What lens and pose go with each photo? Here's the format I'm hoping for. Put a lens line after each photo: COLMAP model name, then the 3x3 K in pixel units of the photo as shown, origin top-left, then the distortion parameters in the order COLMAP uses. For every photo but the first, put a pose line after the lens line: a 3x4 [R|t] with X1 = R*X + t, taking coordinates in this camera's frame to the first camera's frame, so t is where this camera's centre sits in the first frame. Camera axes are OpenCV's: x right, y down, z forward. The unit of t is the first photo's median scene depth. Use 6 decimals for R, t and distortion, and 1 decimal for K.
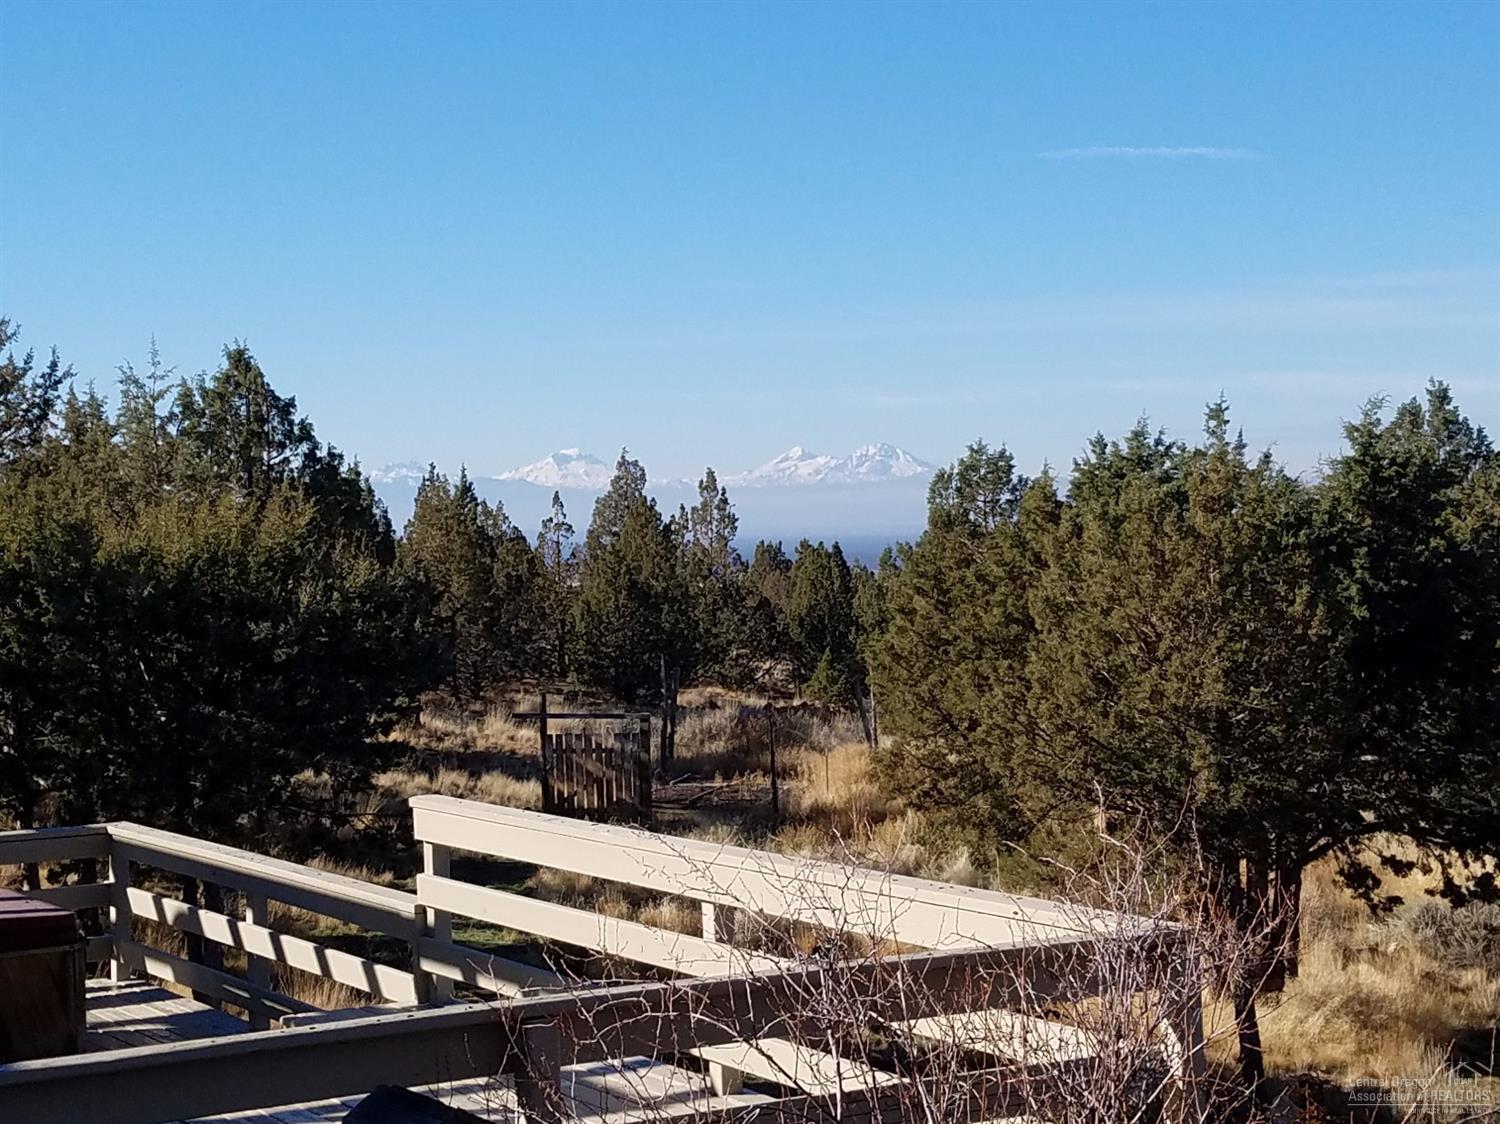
lens RADIAL K [[2714.0, 0, 750.0], [0, 2714.0, 562.0], [0, 0, 1]] dist [0.382303, 0.070407]
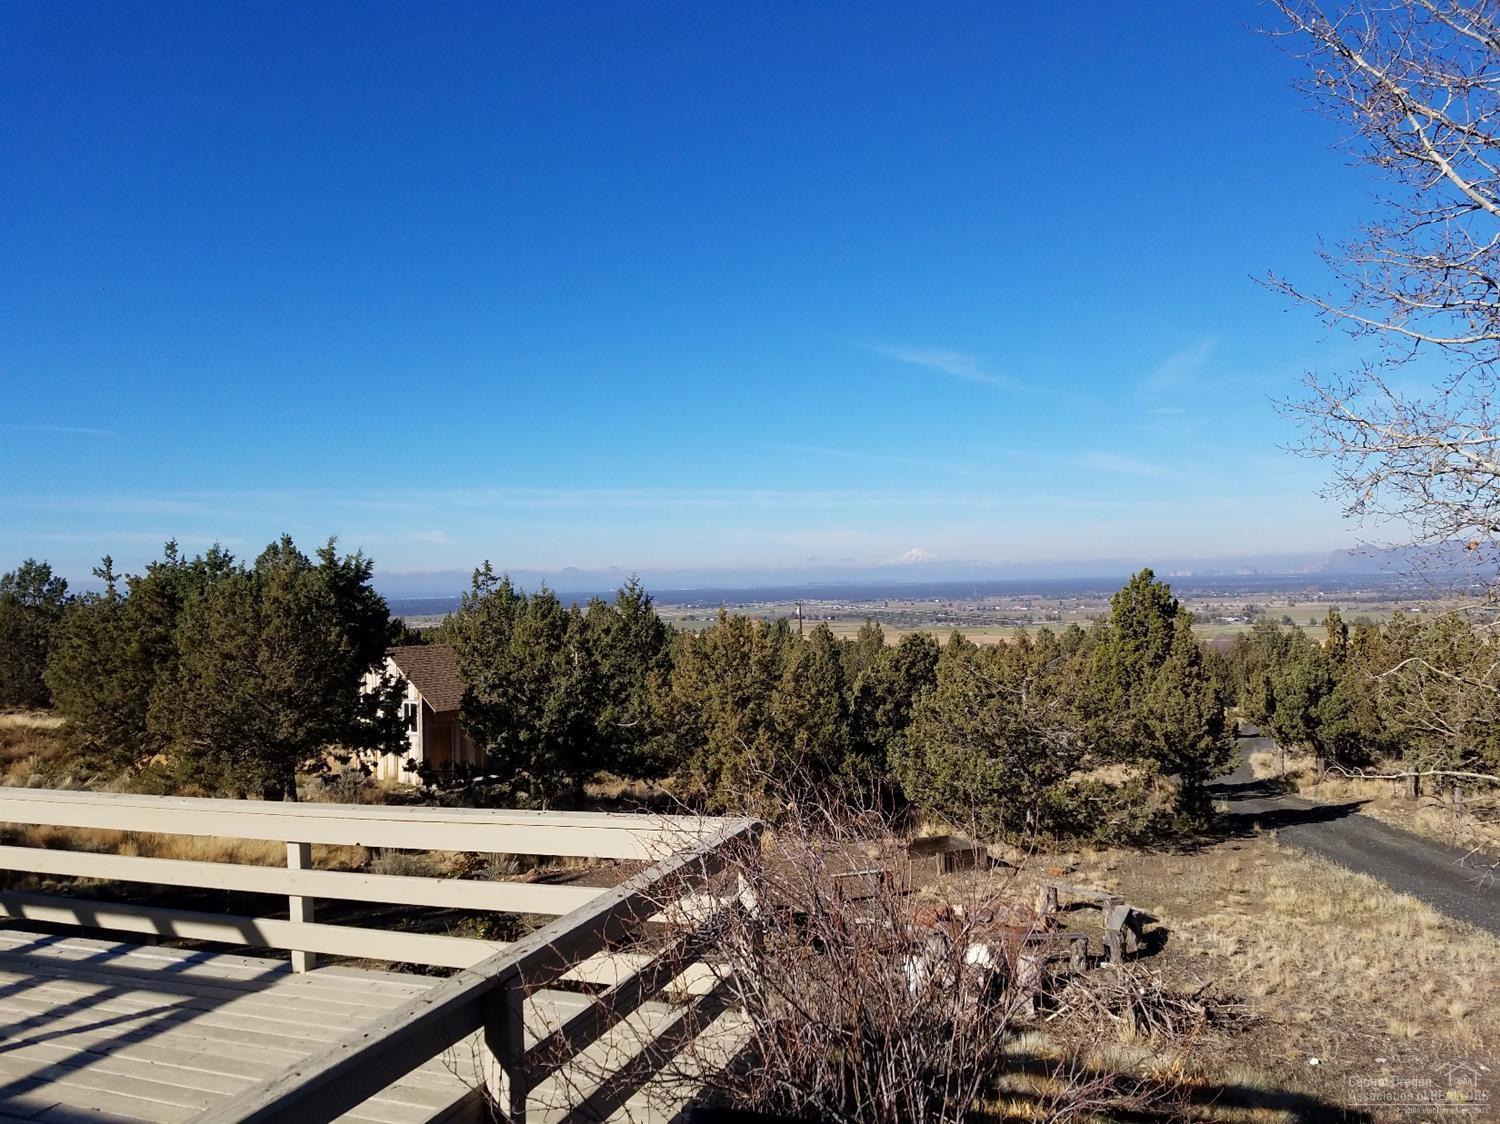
lens RADIAL K [[1158.0, 0, 750.0], [0, 1158.0, 562.0], [0, 0, 1]] dist [0.002481, -0.001767]
pose [[0.782558, 0.009808, 0.622501, -0.072541], [0.019357, 0.999009, -0.040074, 0.001304], [-0.622277, 0.043410, 0.781593, 0.120590]]
